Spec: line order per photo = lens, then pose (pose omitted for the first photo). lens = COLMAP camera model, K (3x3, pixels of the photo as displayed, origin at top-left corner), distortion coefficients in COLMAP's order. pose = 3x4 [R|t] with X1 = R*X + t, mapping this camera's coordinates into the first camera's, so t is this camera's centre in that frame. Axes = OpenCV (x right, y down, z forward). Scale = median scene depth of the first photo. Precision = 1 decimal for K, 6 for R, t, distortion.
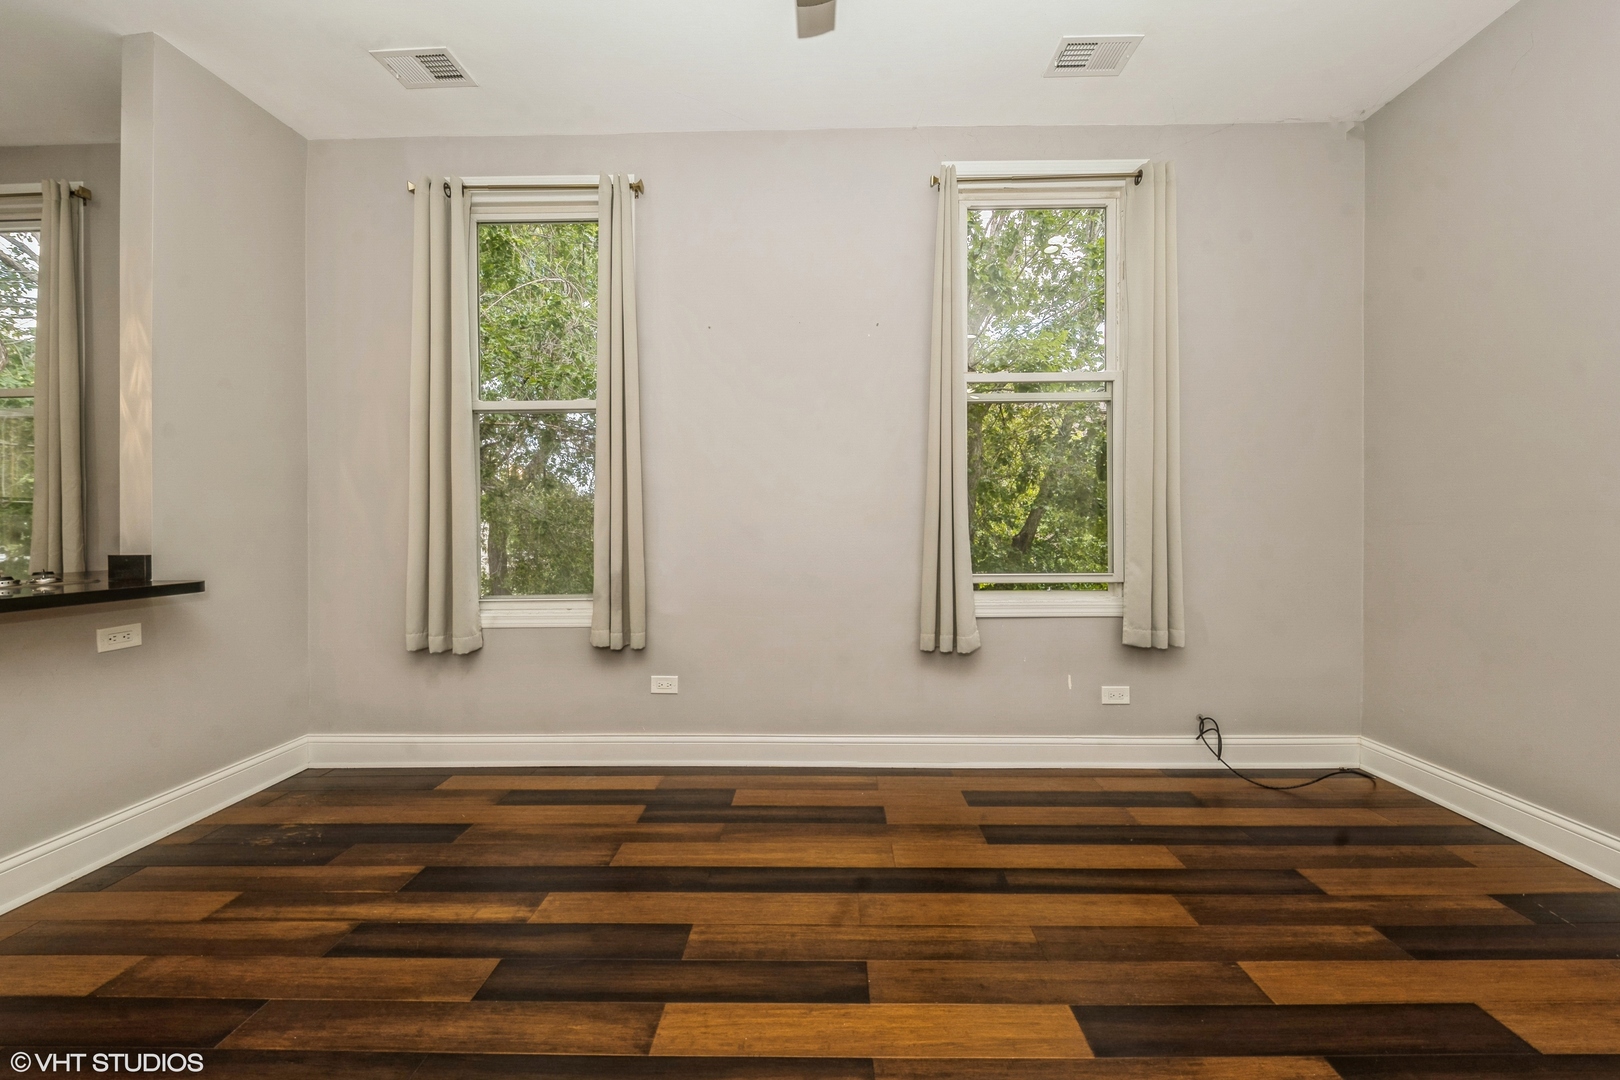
lens RADIAL K [[588.6, 0, 810.0], [0, 588.6, 540.0], [0, 0, 1]] dist [-0.000152, -0.000145]
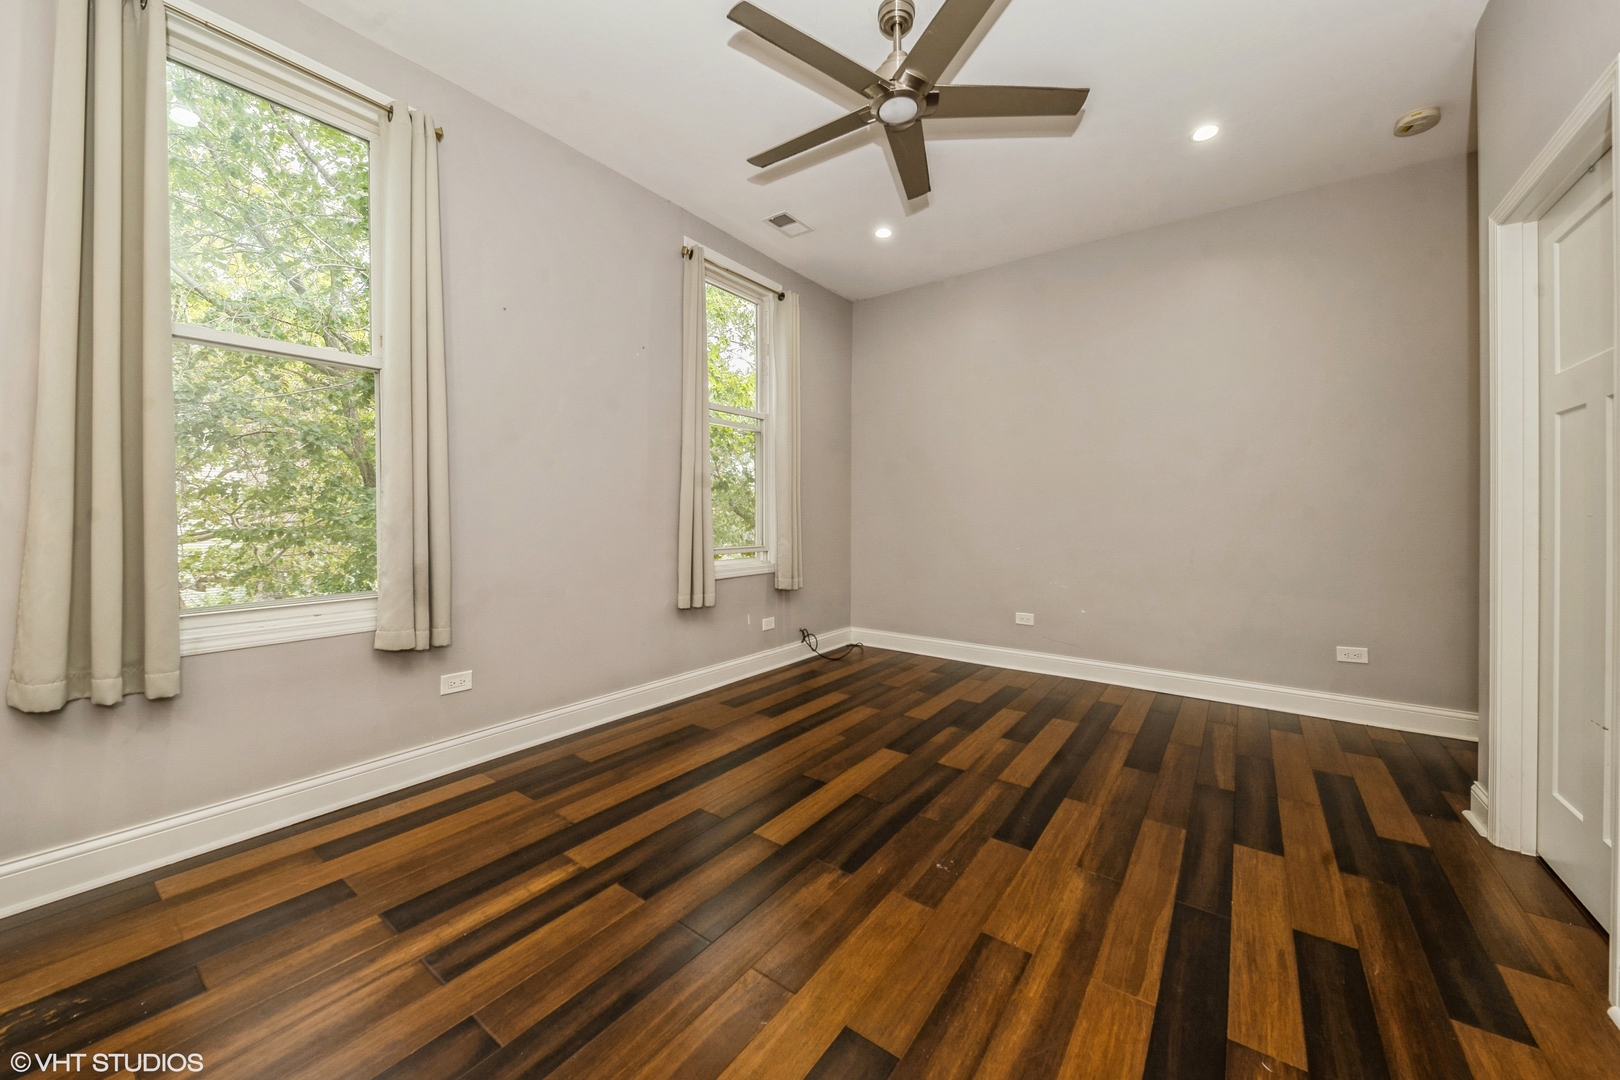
lens RADIAL K [[605.6, 0, 806.2], [0, 605.6, 535.4], [0, 0, 1]] dist [-0.005334, -0.000373]
pose [[0.570978, -0.019863, 0.820725, -0.803963], [0.011090, 0.999803, 0.016481, 0.005465], [-0.820891, -0.000309, 0.571085, 0.007321]]
